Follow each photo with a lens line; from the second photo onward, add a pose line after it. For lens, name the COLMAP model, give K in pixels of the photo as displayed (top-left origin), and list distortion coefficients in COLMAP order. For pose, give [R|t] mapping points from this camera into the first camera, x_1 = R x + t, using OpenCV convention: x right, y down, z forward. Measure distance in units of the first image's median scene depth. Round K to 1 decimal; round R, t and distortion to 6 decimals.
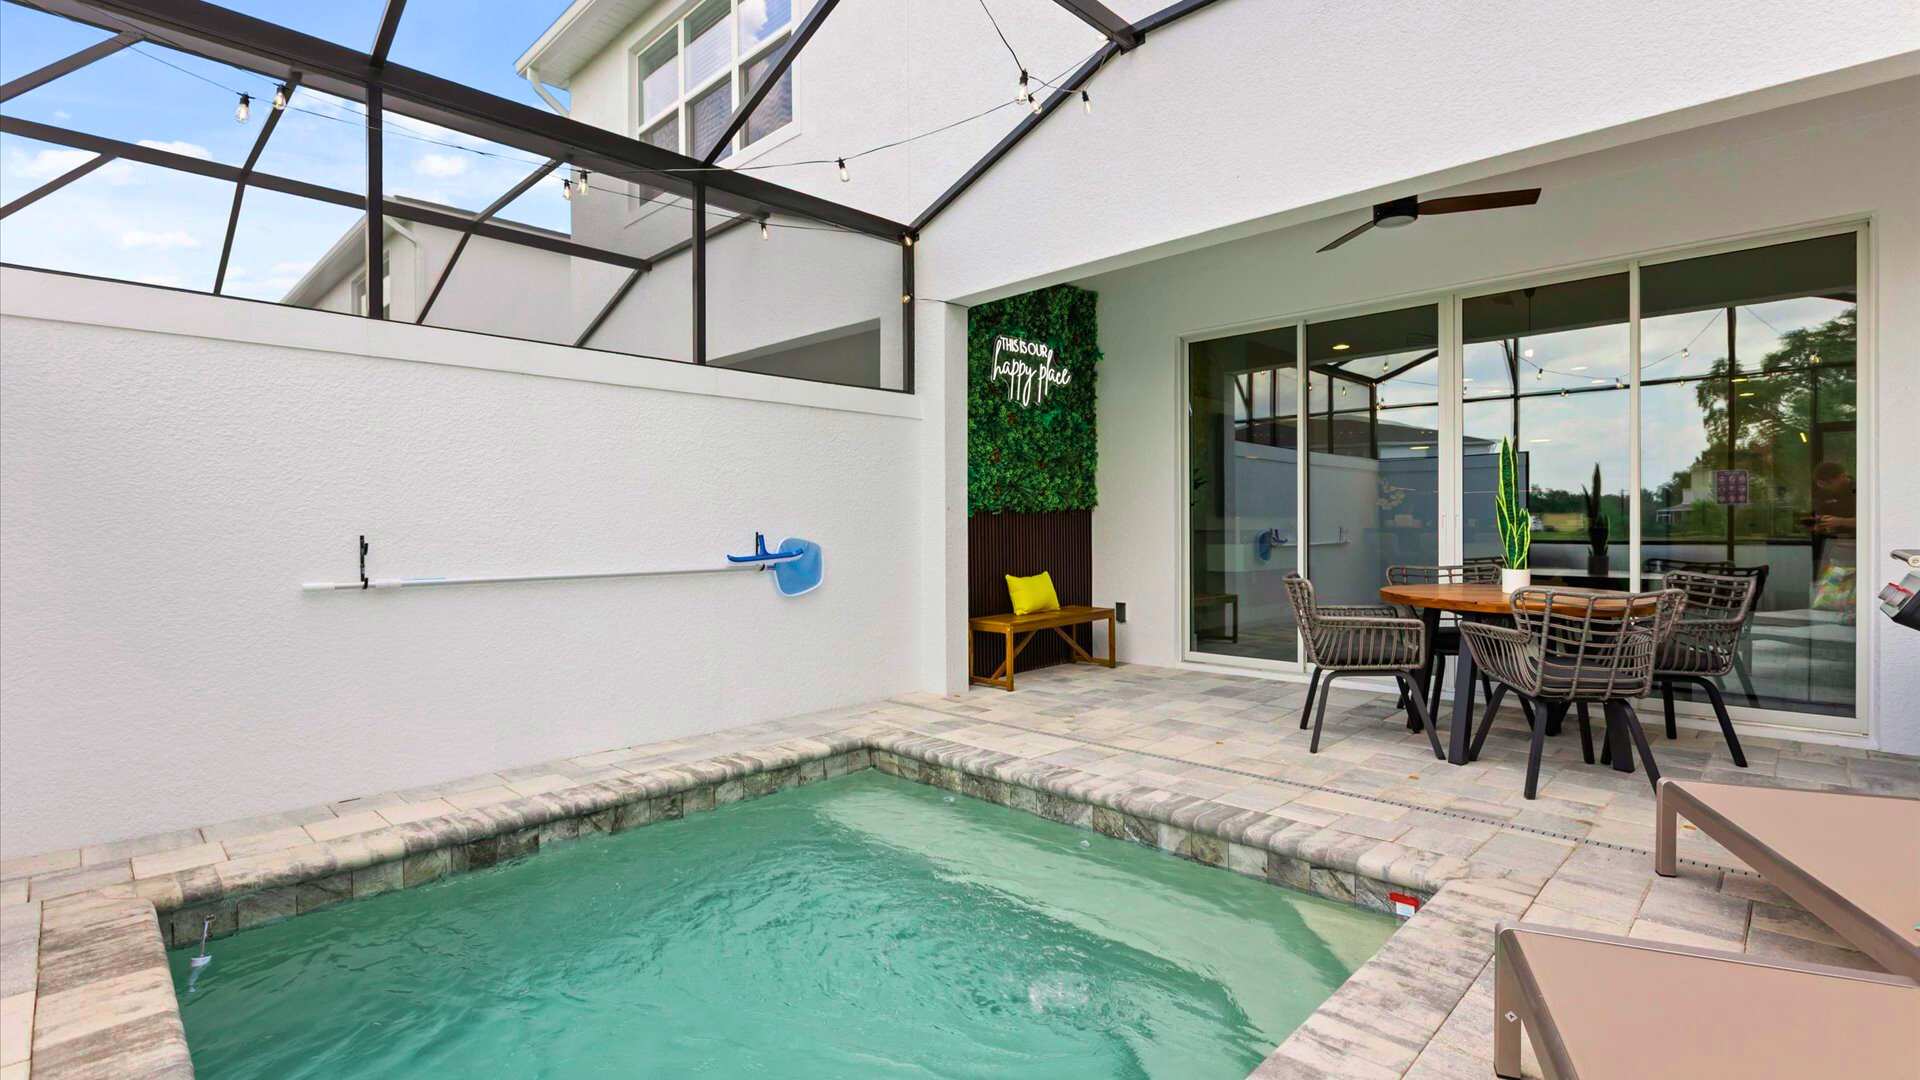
lens RADIAL K [[858.8, 0, 960.0], [0, 858.8, 540.0], [0, 0, 1]] dist [-0.003241, -0.000828]
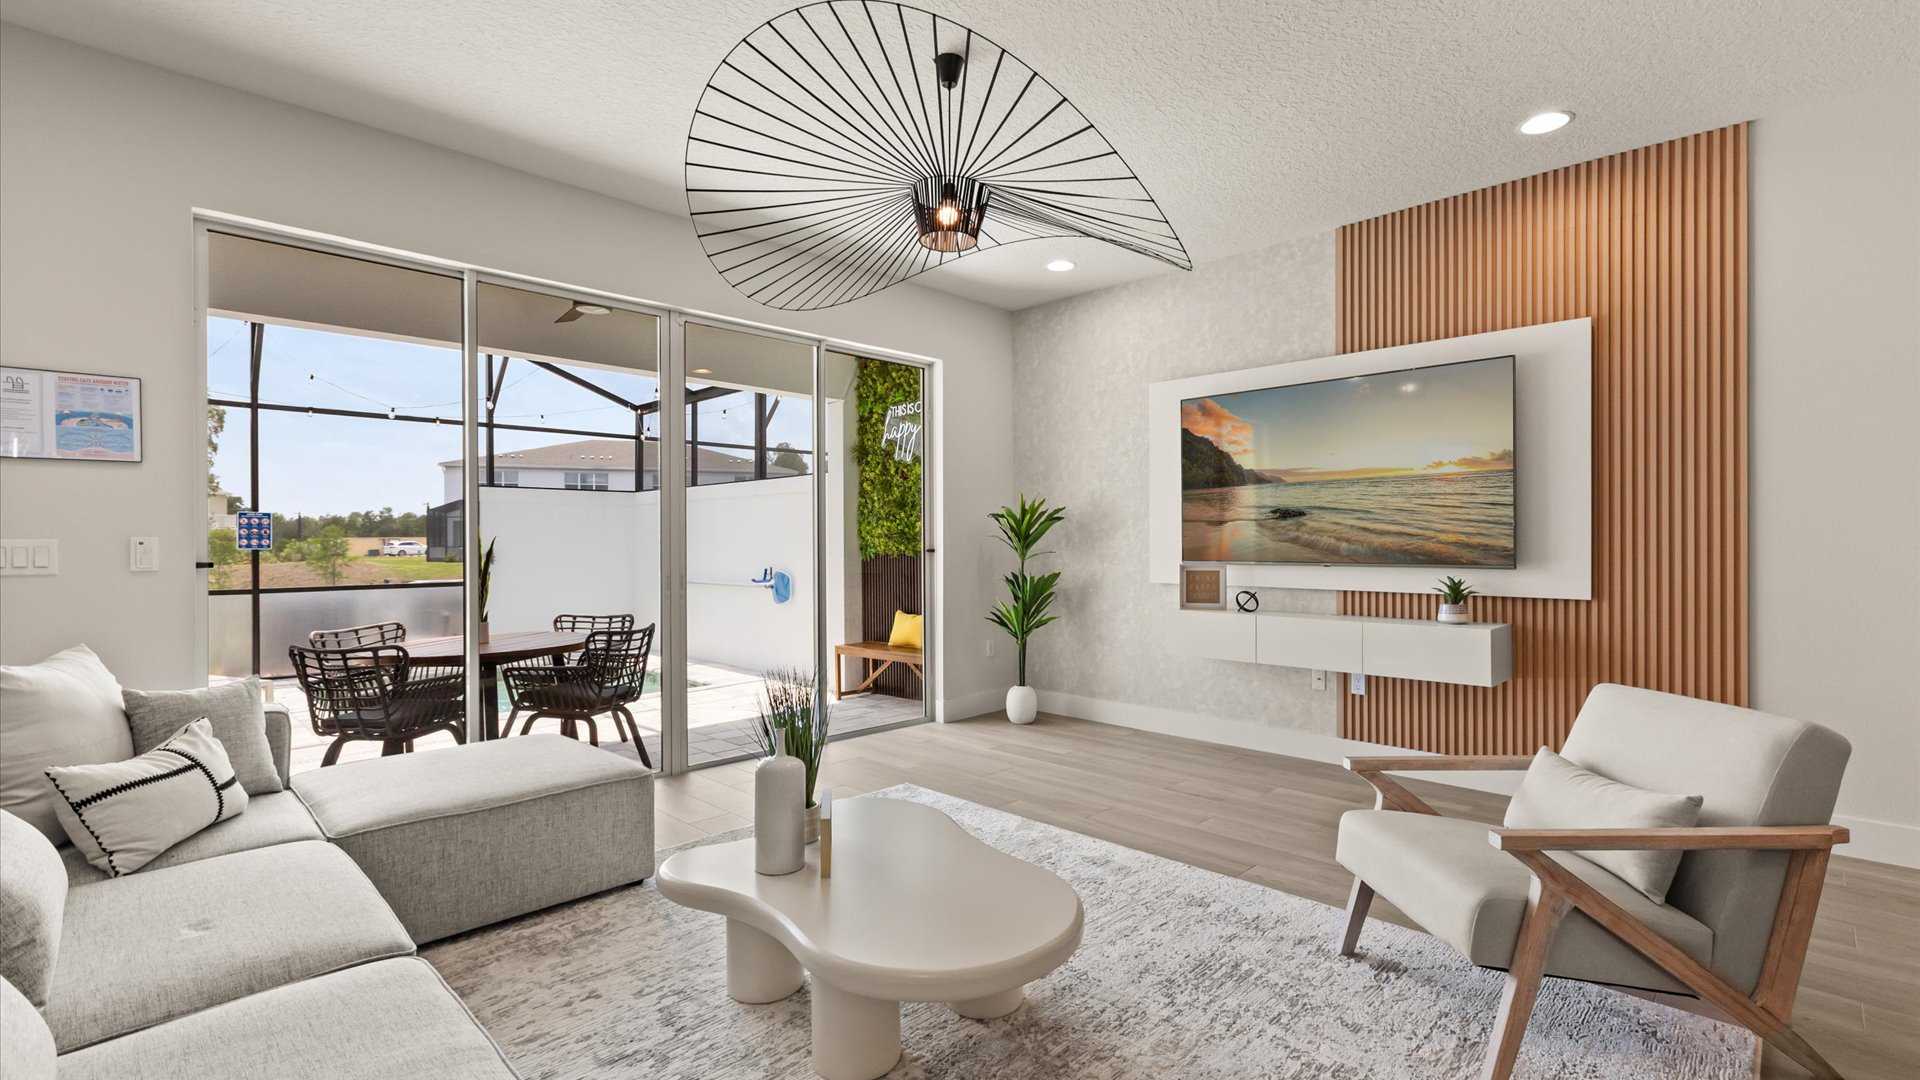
lens RADIAL K [[844.7, 0, 971.3], [0, 844.7, 545.5], [0, 0, 1]] dist [-0.001046, -0.000163]
pose [[-0.011575, 0.010744, -0.999875, 1.414202], [-0.011702, 0.999872, 0.010880, -0.072249], [0.999865, 0.011827, -0.011448, 1.324493]]
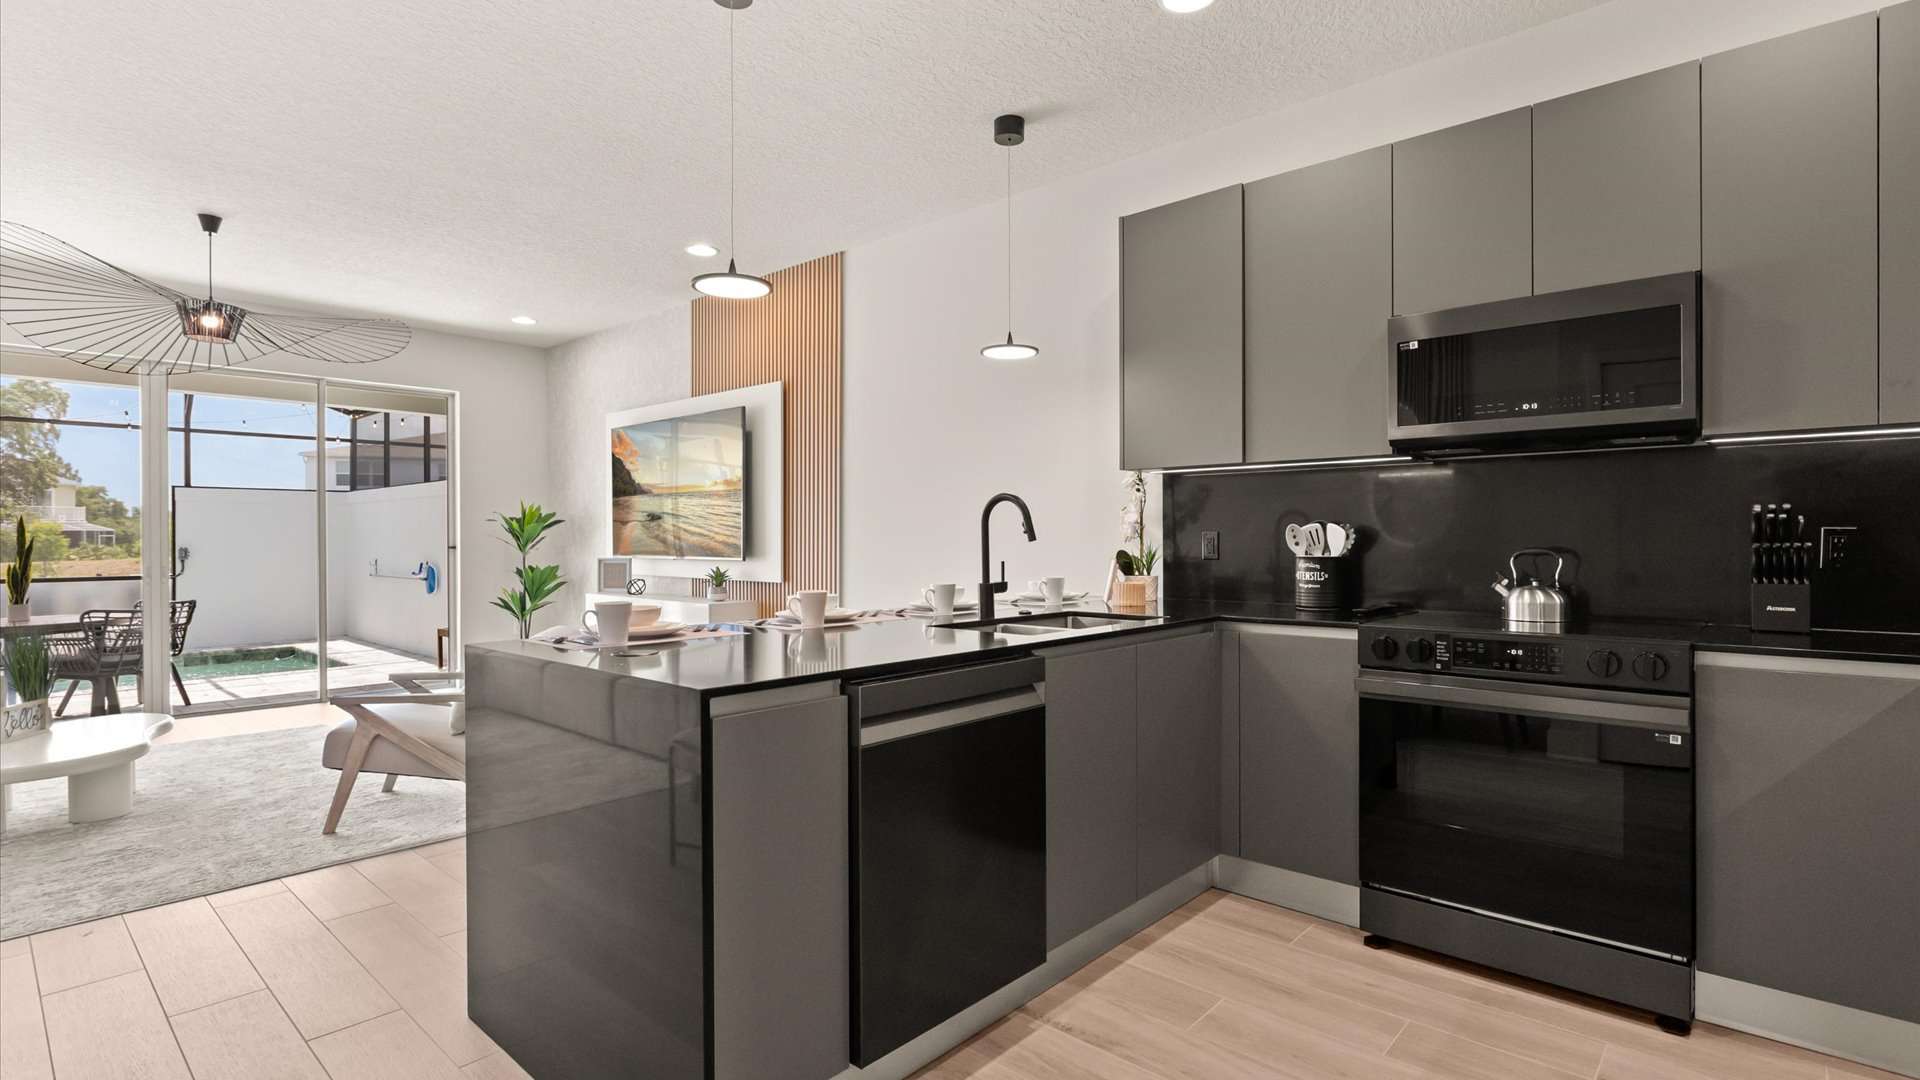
lens RADIAL K [[904.3, 0, 960.0], [0, 904.3, 540.0], [0, 0, 1]] dist [0.002744, 0.000404]
pose [[0.024602, 0.010085, -0.999646, 1.769146], [-0.012536, 0.999874, 0.009779, -0.088231], [0.999619, 0.012291, 0.024726, 2.029834]]
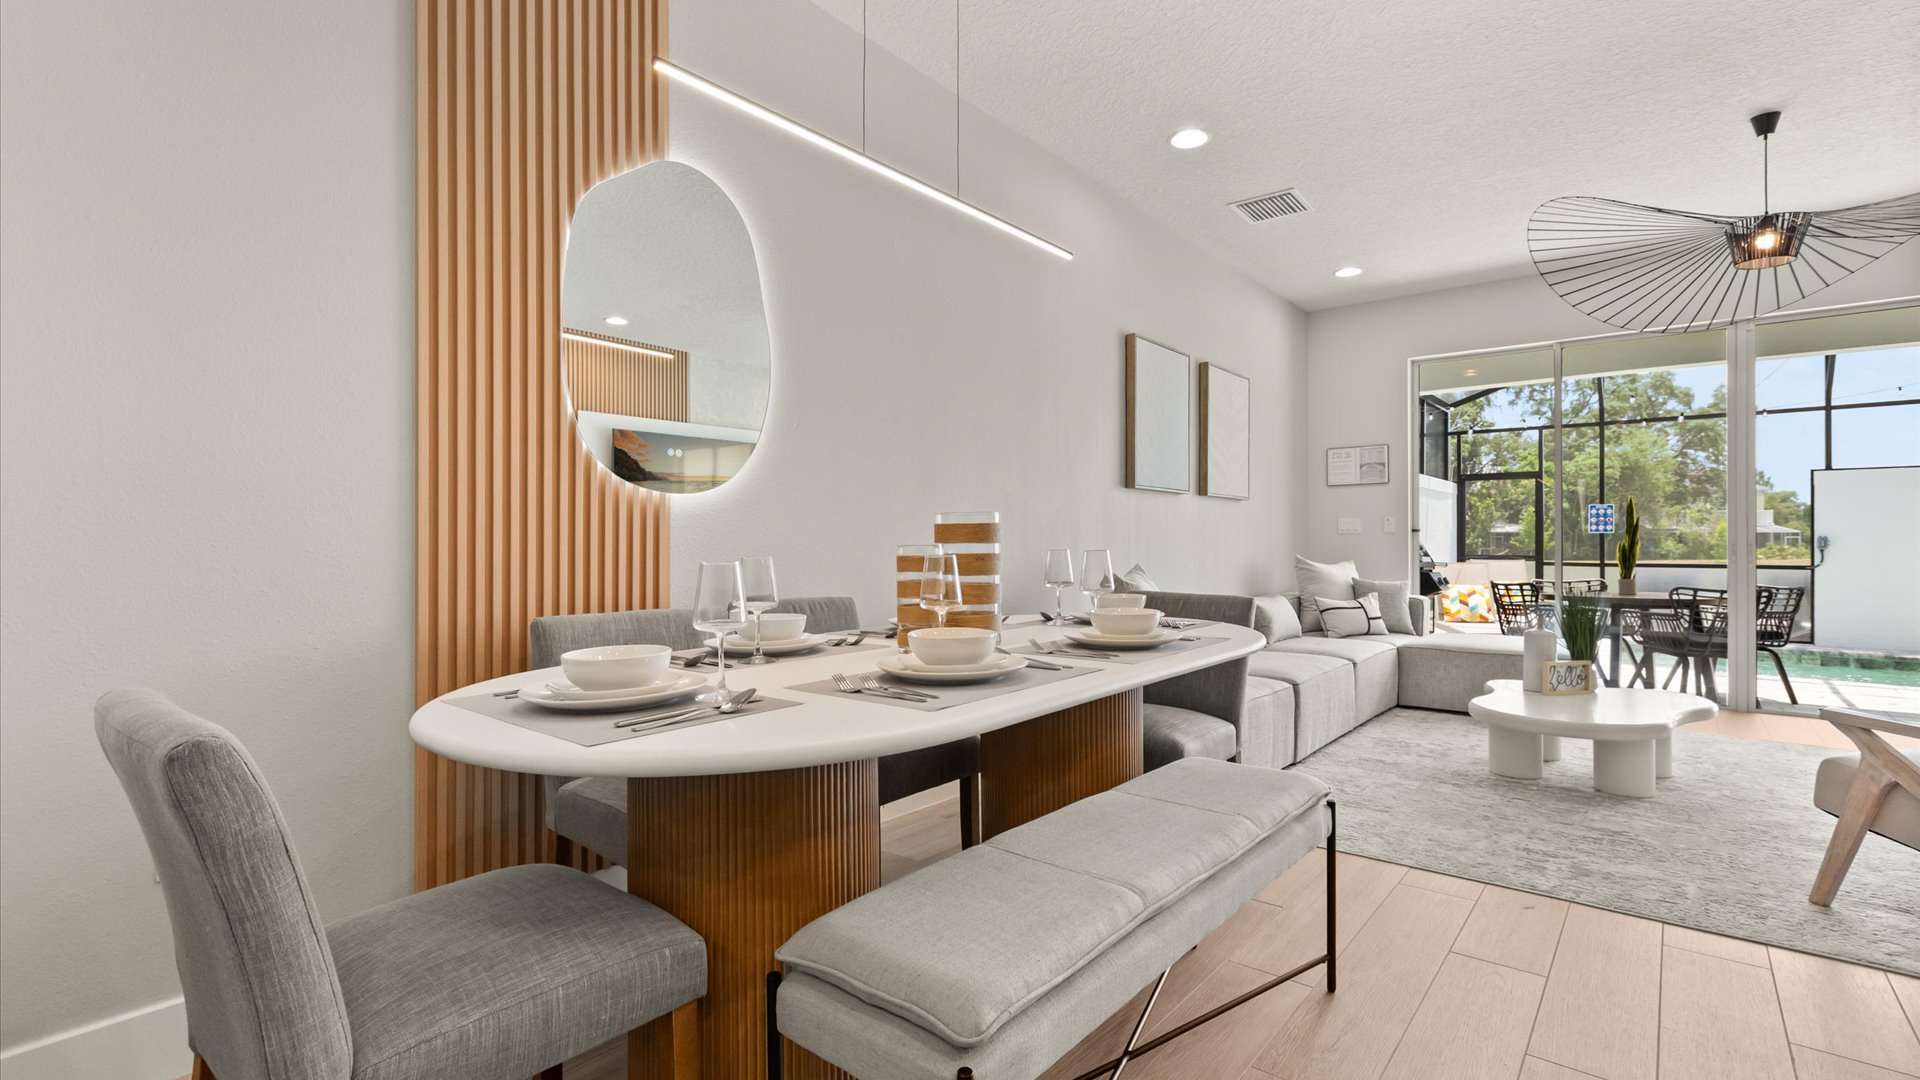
lens RADIAL K [[858.8, 0, 960.0], [0, 858.8, 540.0], [0, 0, 1]] dist [-0.003241, -0.000828]
pose [[-0.997866, 0.005948, -0.065028, 1.562759], [0.005052, 0.999890, 0.013941, -0.051911], [0.065104, 0.013583, -0.997786, 1.973073]]
